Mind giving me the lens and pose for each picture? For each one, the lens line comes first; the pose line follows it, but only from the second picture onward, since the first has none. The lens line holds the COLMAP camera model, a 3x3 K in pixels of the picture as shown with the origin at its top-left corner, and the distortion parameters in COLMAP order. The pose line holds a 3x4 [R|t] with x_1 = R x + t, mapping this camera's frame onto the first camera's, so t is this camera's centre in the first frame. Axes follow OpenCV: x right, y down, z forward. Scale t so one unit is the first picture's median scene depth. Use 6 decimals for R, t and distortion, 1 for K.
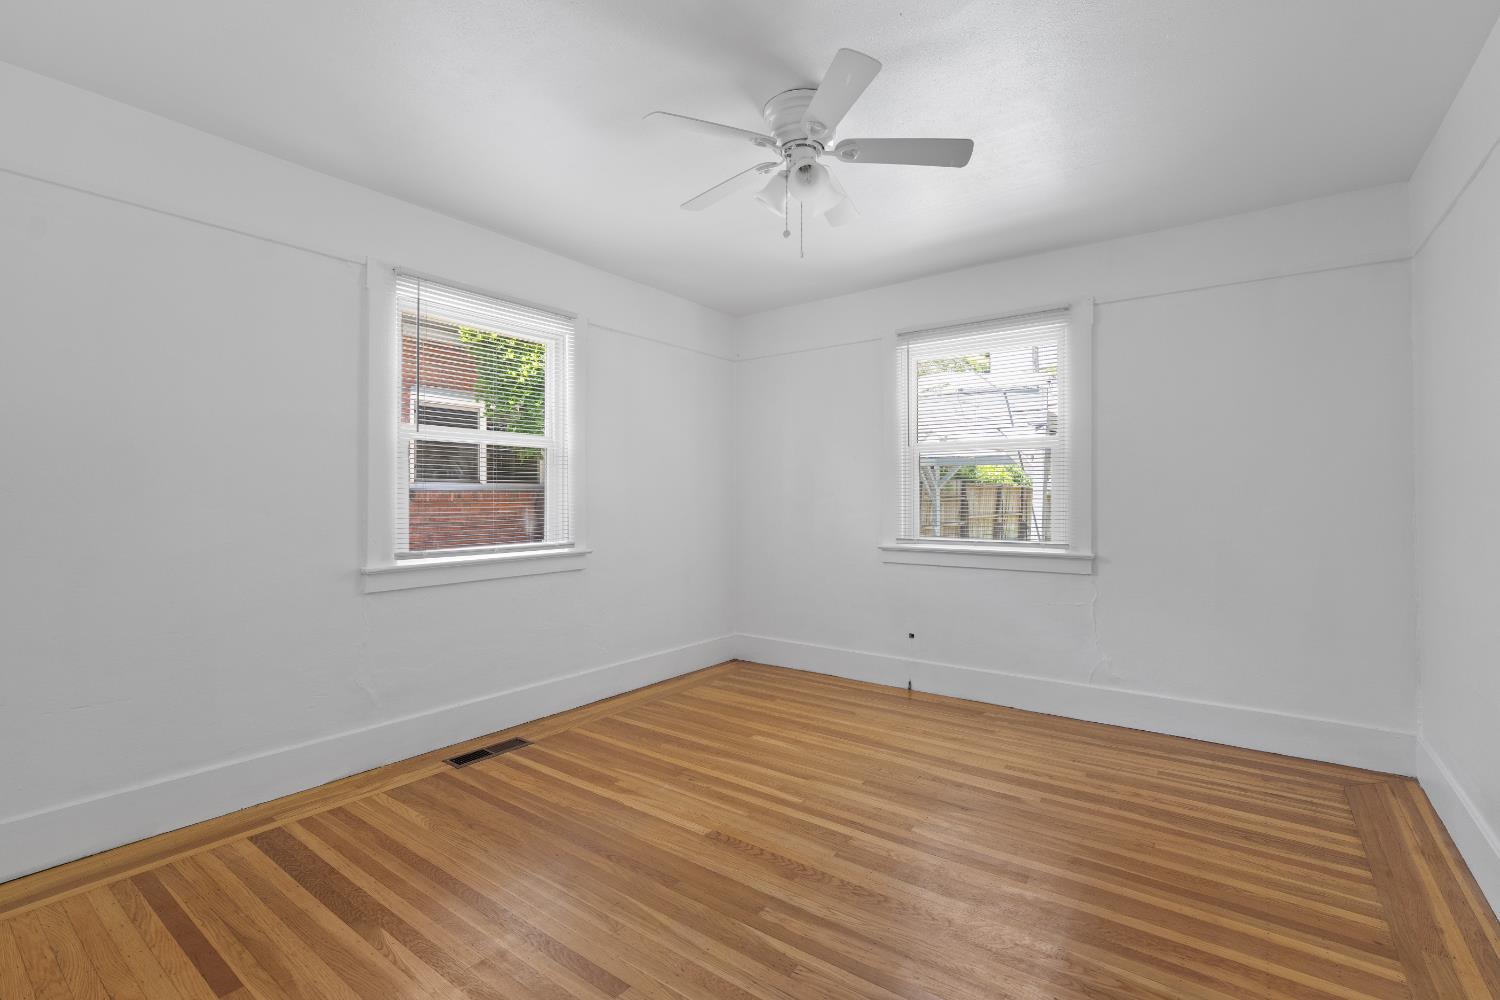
lens RADIAL K [[686.7, 0, 751.4], [0, 686.7, 496.9], [0, 0, 1]] dist [-0.000422, -0.012030]
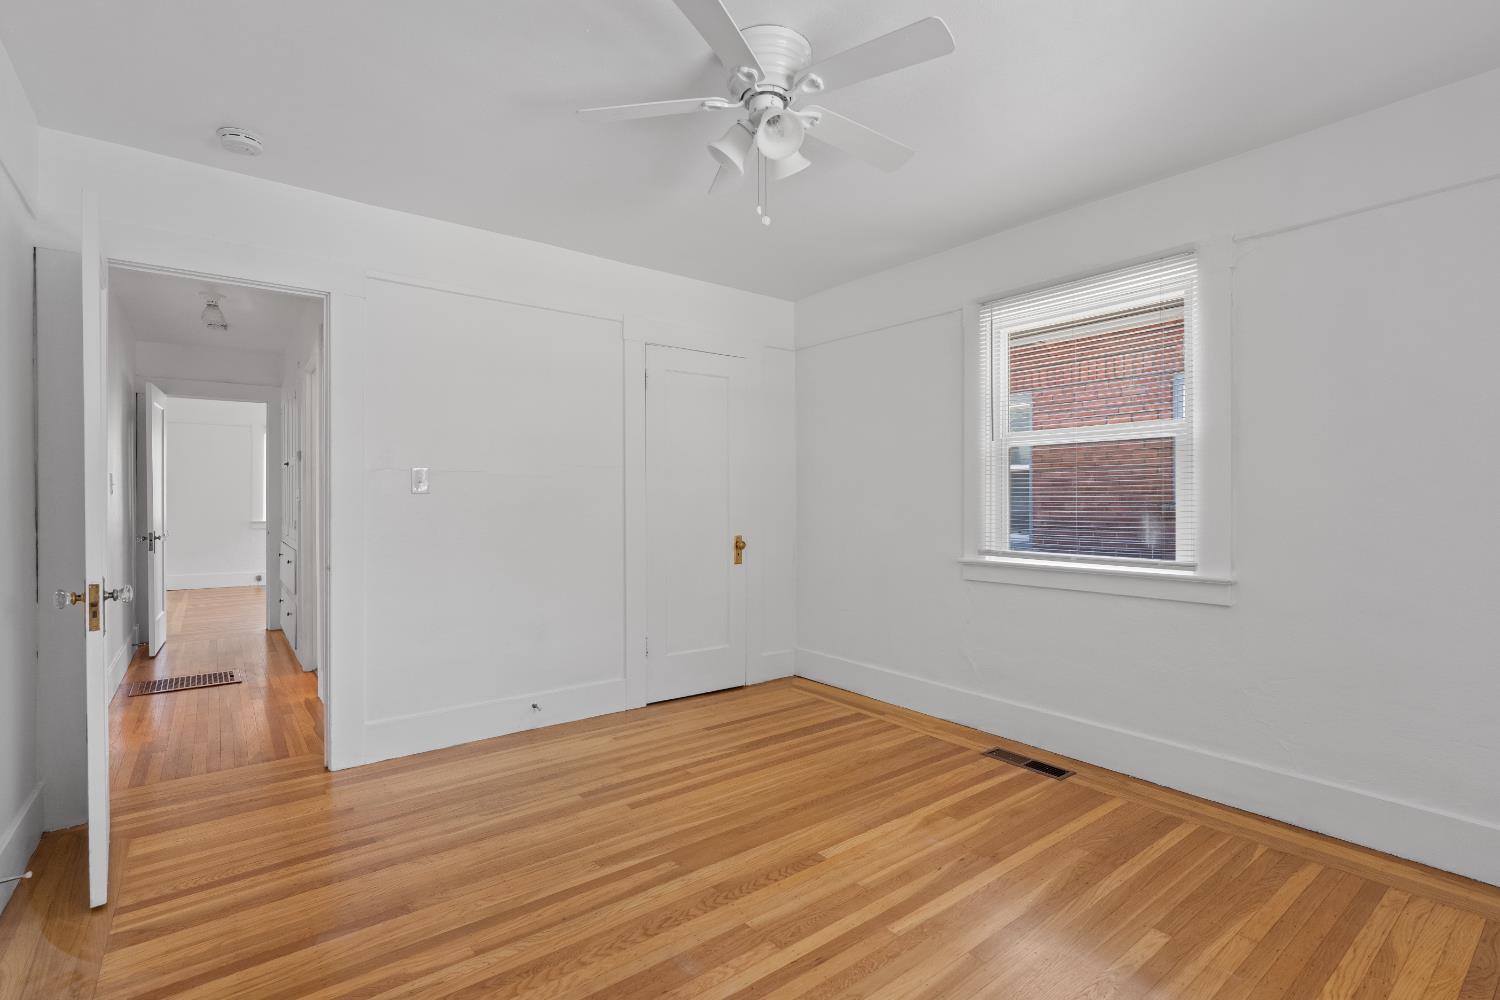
lens RADIAL K [[730.0, 0, 751.1], [0, 730.0, 503.8], [0, 0, 1]] dist [-0.001194, -0.000155]
pose [[-0.298195, 0.007226, -0.954477, 0.794597], [0.002928, 0.999974, 0.006656, -0.003475], [0.954500, -0.000810, -0.298209, 1.036821]]
